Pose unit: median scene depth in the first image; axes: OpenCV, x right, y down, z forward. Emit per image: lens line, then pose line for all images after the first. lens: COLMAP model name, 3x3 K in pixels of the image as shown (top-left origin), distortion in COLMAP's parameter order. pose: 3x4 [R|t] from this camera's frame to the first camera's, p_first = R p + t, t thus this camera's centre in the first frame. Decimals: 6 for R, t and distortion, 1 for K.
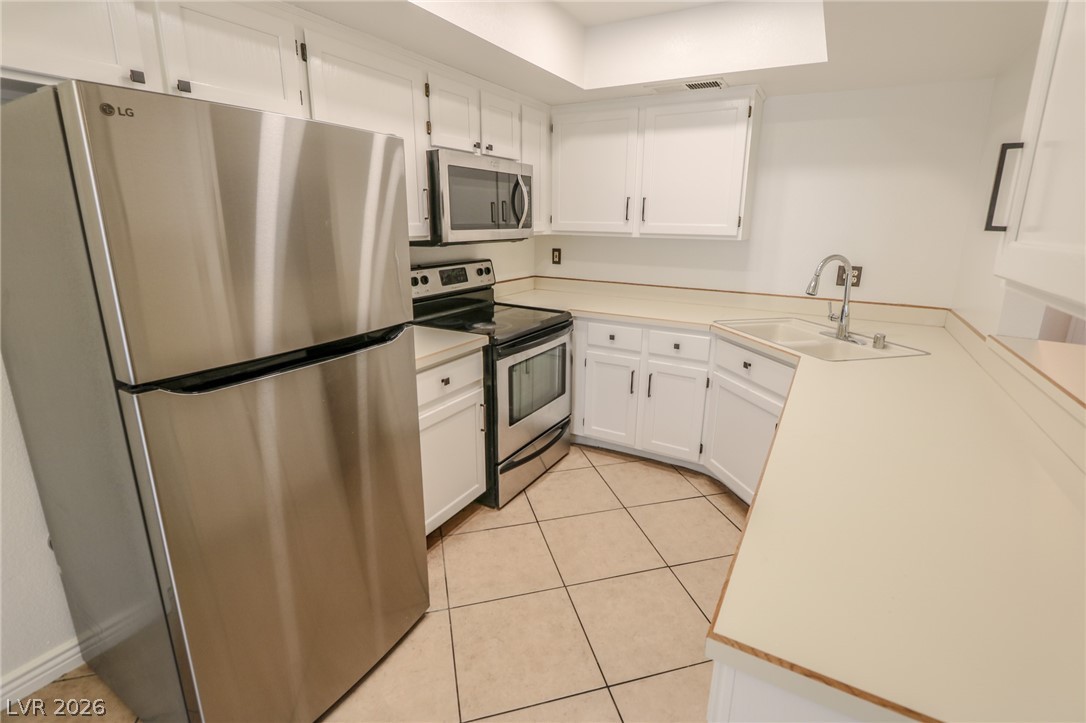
lens RADIAL K [[501.3, 0, 550.5], [0, 501.3, 340.5], [0, 0, 1]] dist [-0.015388, 0.002213]
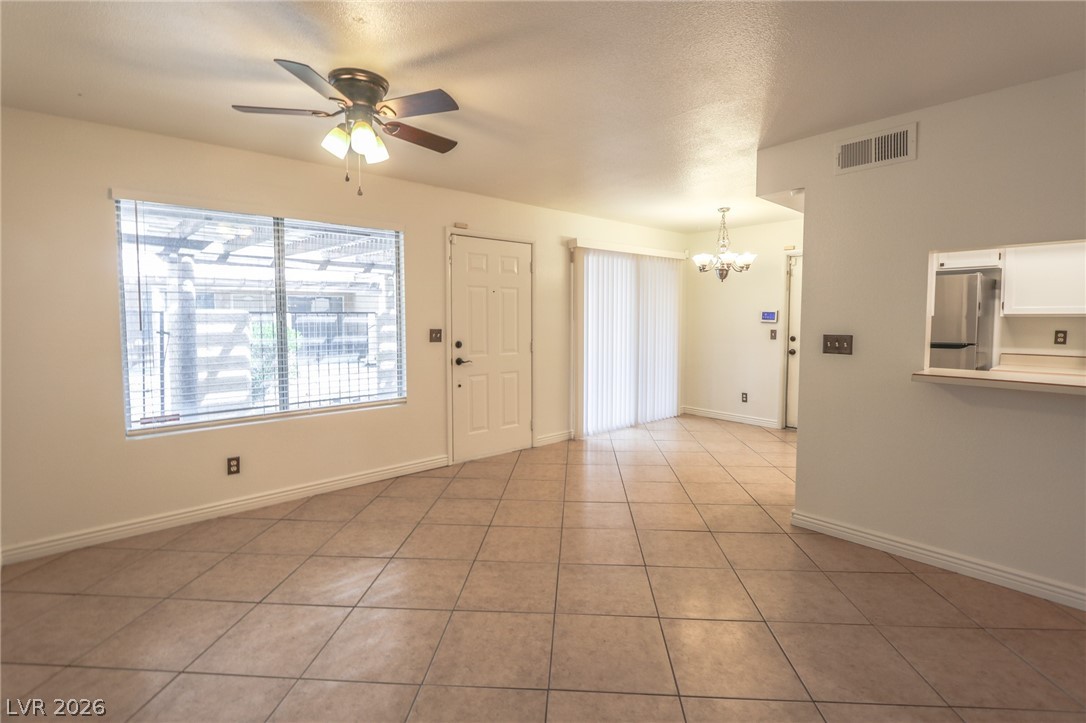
lens RADIAL K [[501.3, 0, 548.6], [0, 501.3, 344.1], [0, 0, 1]] dist [-0.015388, 0.002213]
pose [[-0.319323, 0.042095, -0.946711, 1.558720], [-0.228729, 0.966053, 0.120105, 0.086036], [0.919628, 0.254892, -0.298854, -0.117529]]
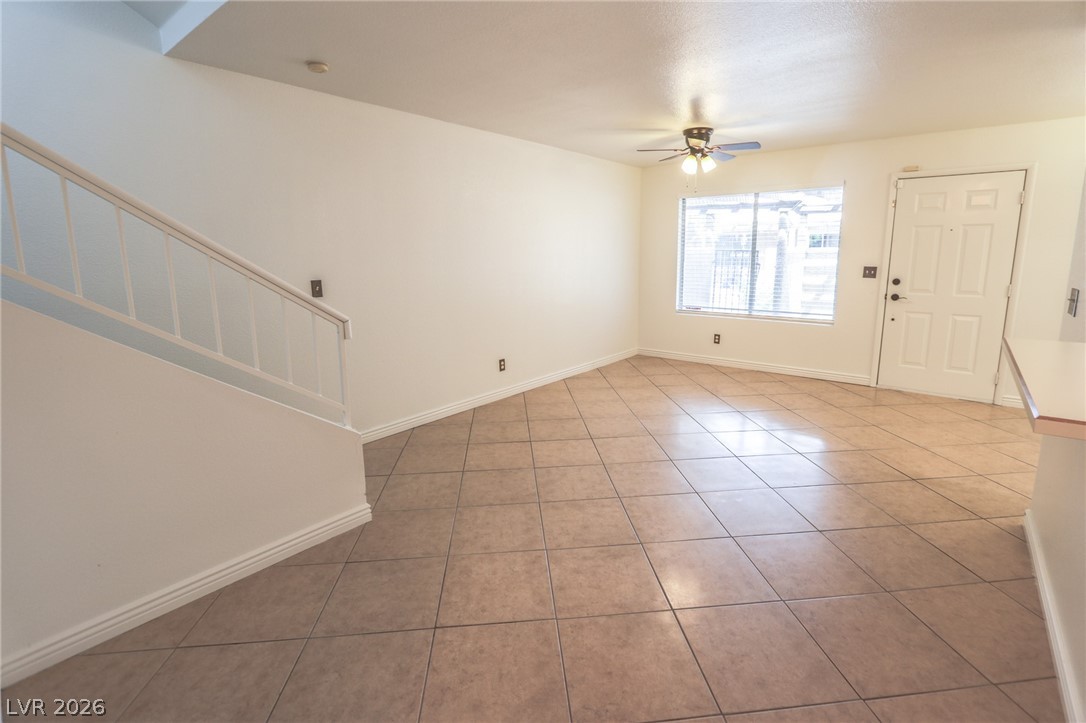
lens RADIAL K [[501.3, 0, 555.4], [0, 501.3, 337.2], [0, 0, 1]] dist [-0.015388, 0.002213]
pose [[-0.986944, -0.030238, 0.158198, 1.022064], [0.035817, 0.916420, 0.398612, -0.214880], [-0.157029, 0.399074, -0.903372, 0.983613]]
